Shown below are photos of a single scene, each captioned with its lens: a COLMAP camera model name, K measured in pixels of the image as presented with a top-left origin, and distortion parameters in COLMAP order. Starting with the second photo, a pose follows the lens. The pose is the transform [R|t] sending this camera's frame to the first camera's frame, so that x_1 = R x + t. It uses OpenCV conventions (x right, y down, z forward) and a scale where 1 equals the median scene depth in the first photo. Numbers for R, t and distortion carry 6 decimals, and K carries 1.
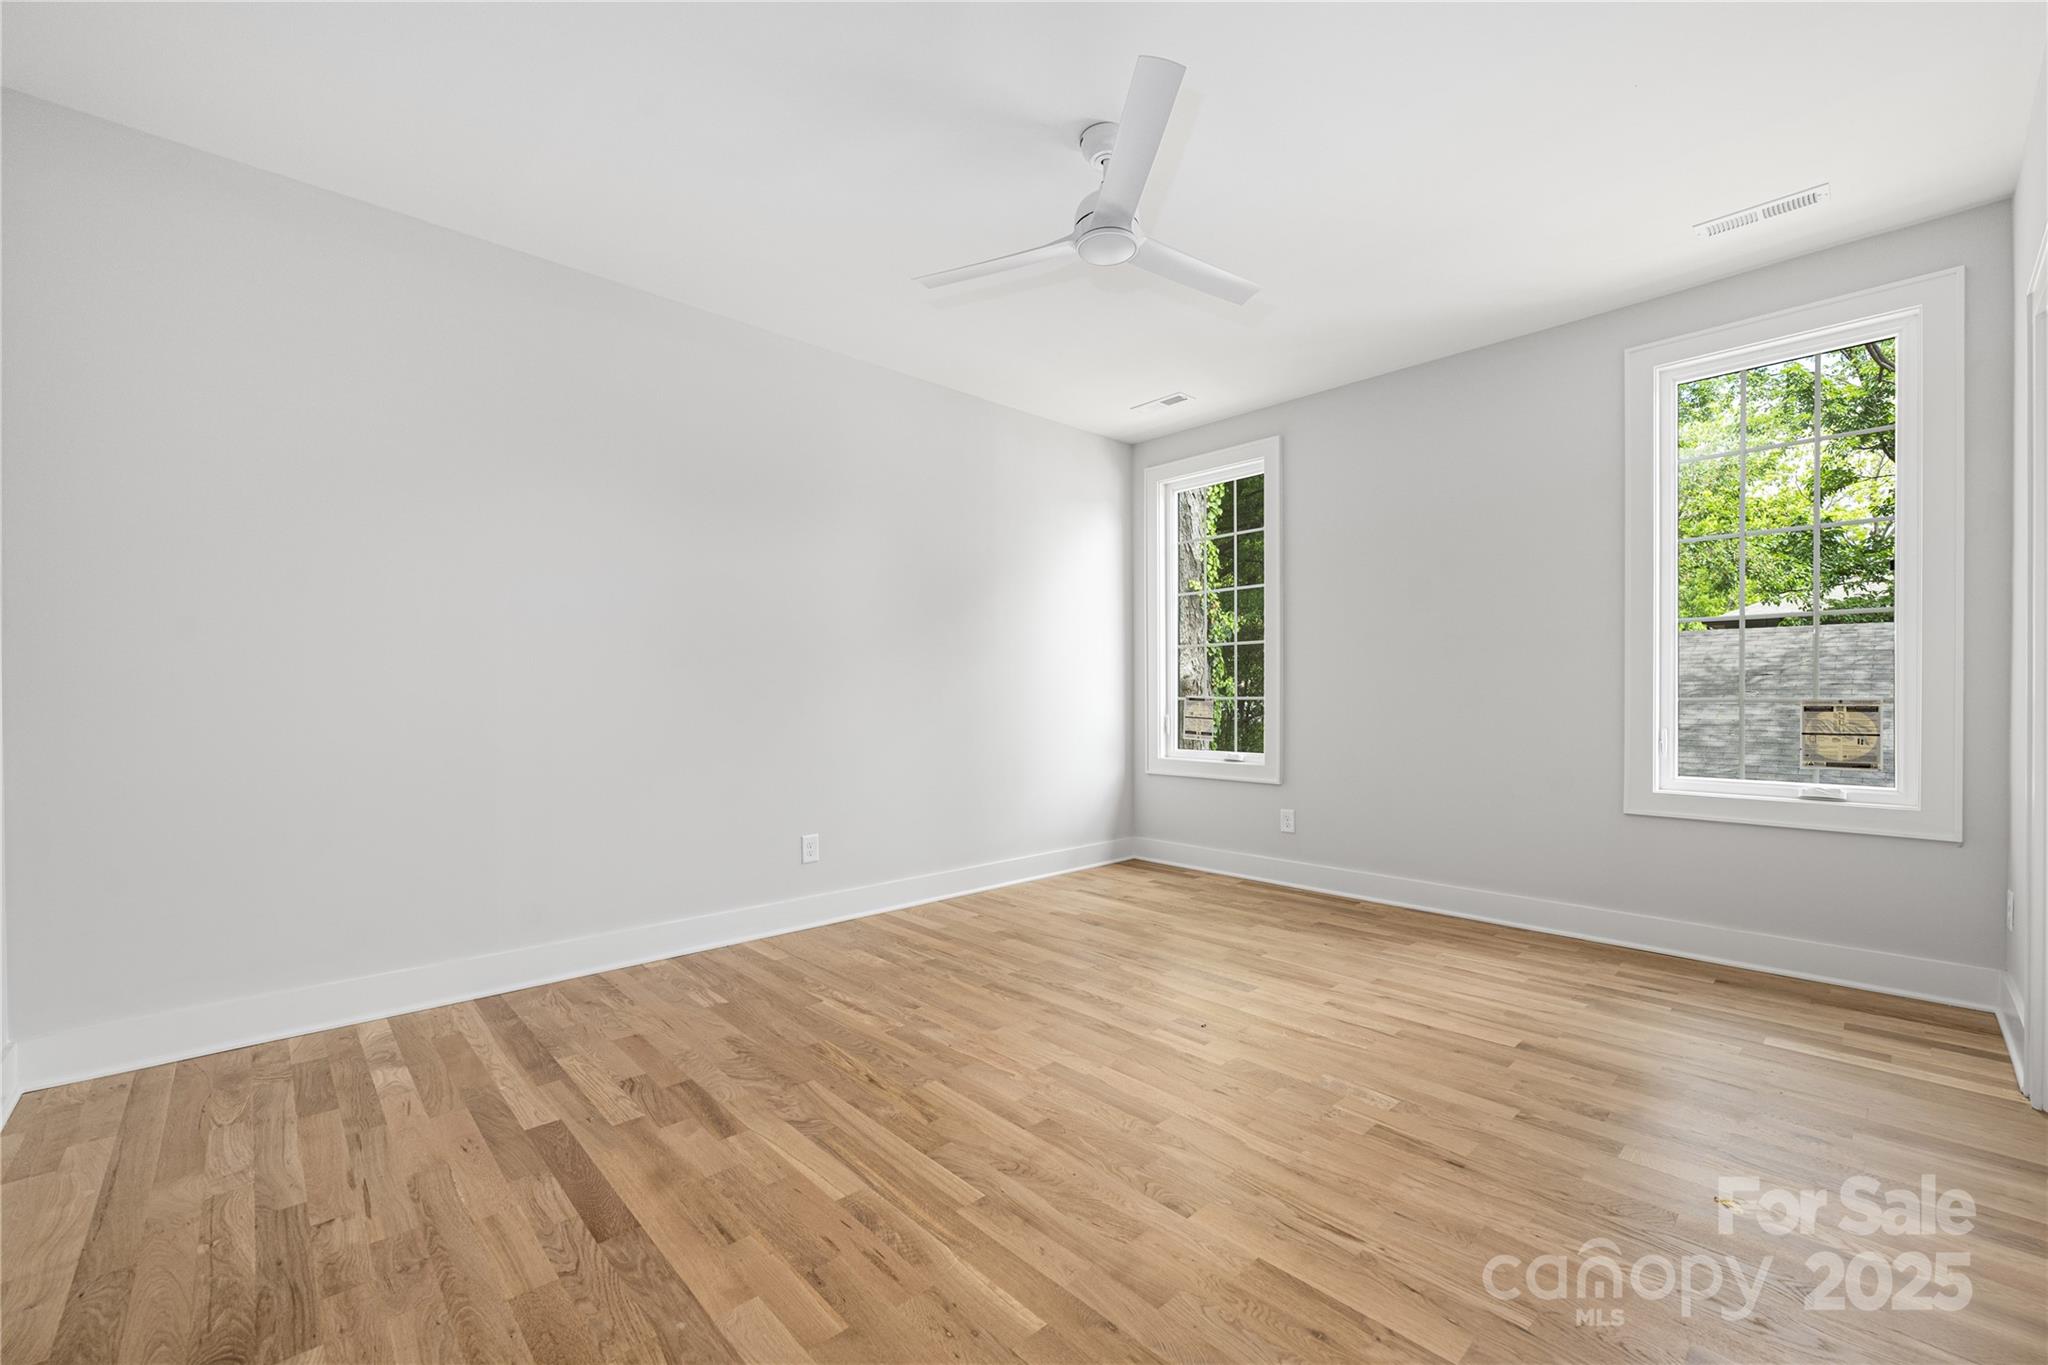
lens RADIAL K [[822.5, 0, 1021.4], [0, 822.5, 687.7], [0, 0, 1]] dist [-0.004010, -0.000303]
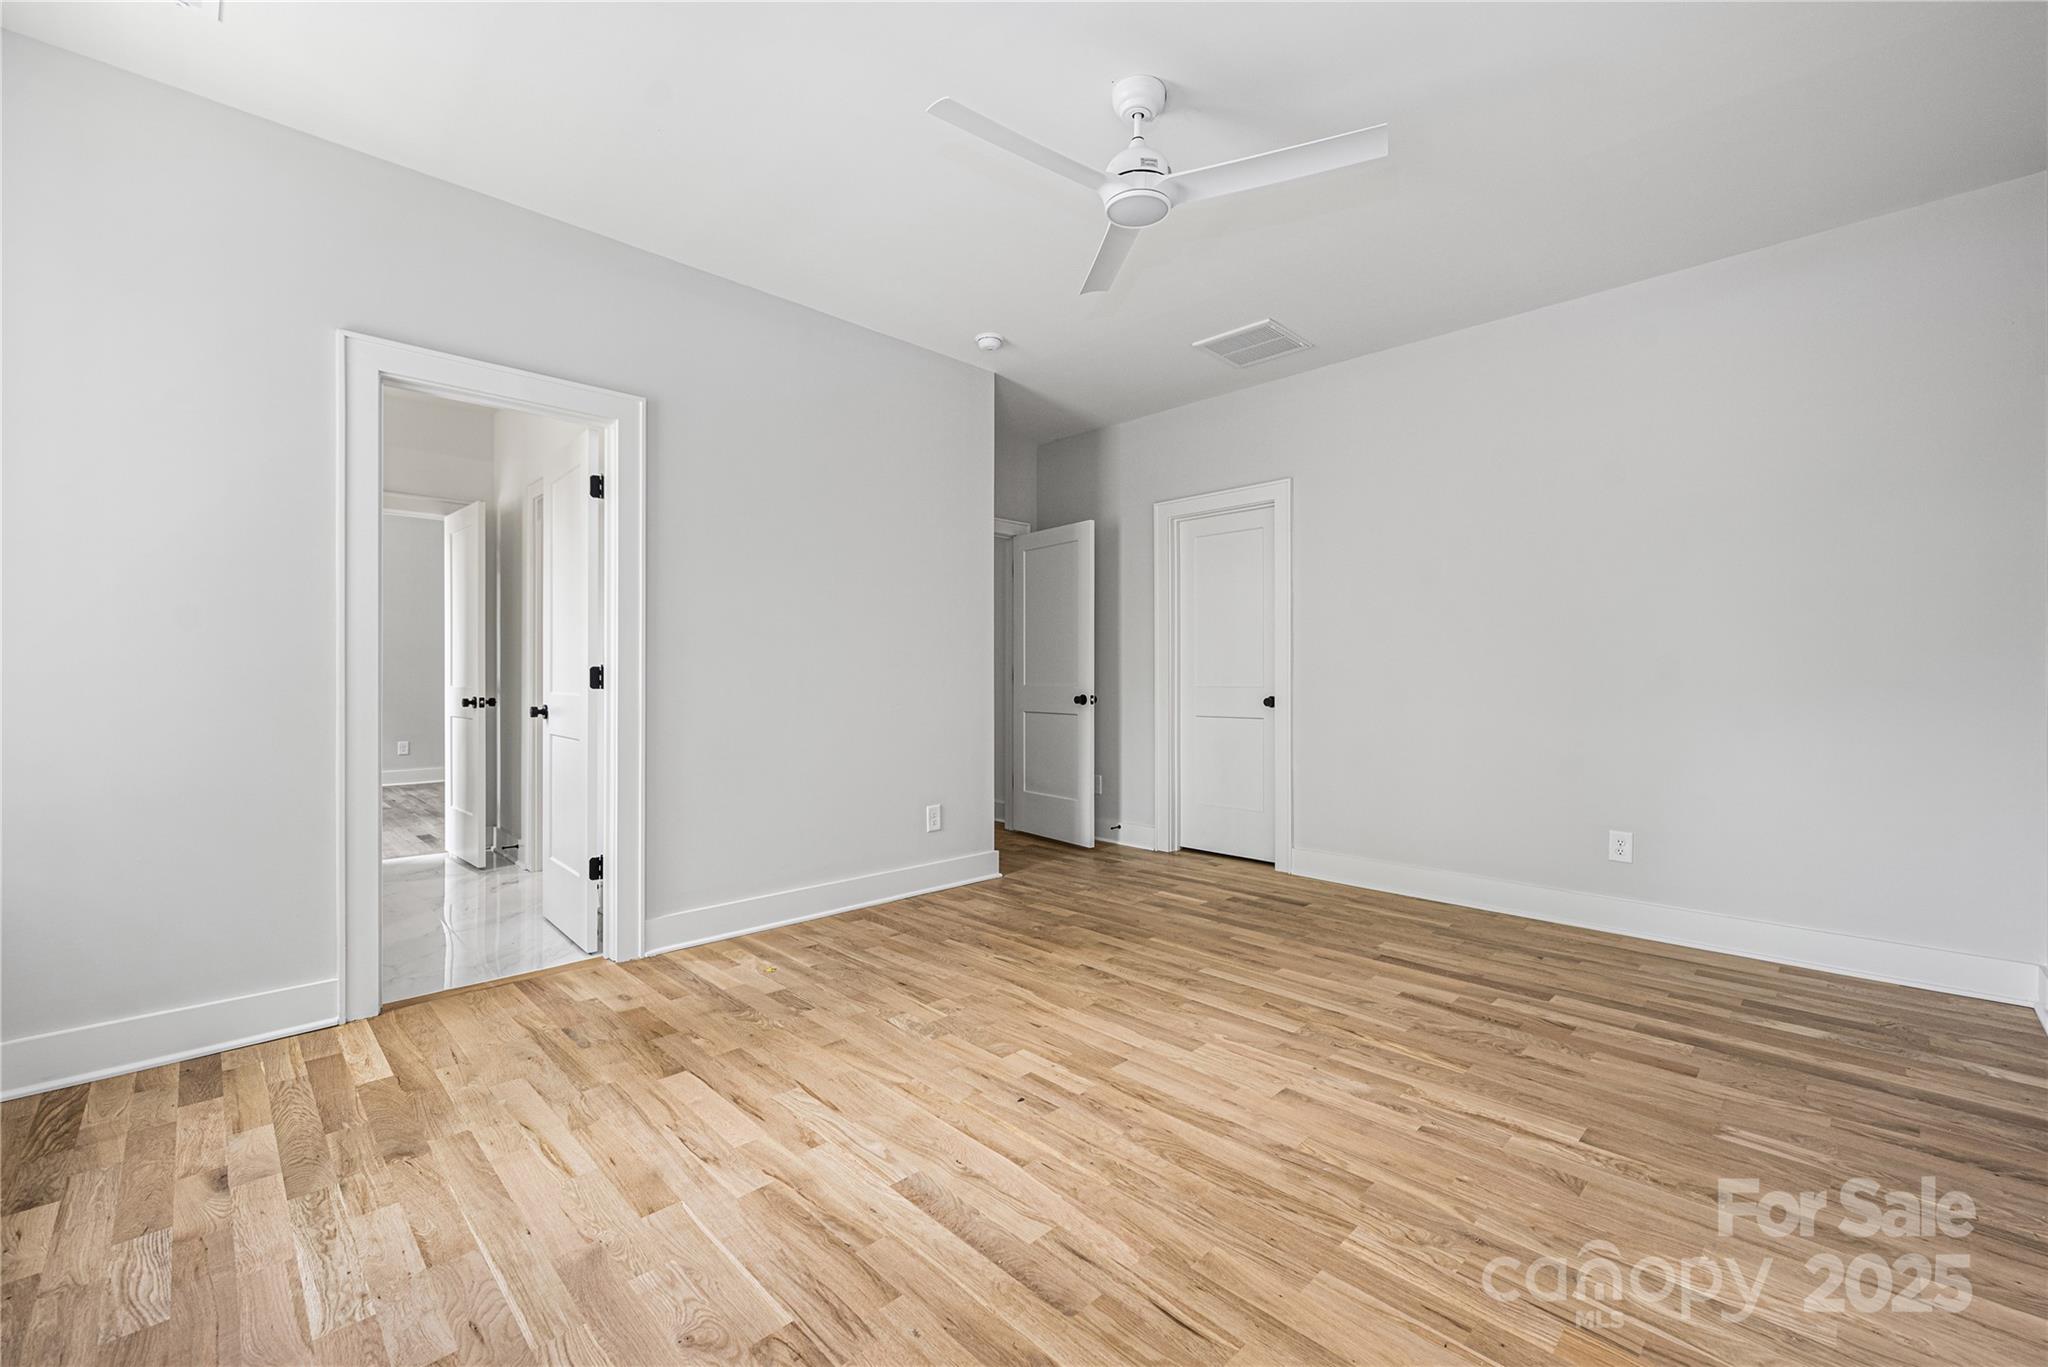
lens RADIAL K [[822.5, 0, 1021.4], [0, 822.5, 688.7], [0, 0, 1]] dist [-0.004010, -0.000303]
pose [[-0.999723, 0.000955, -0.023507, 0.274321], [0.000885, 0.999995, 0.003003, 0.020615], [0.023509, 0.002982, -0.999719, 2.034240]]
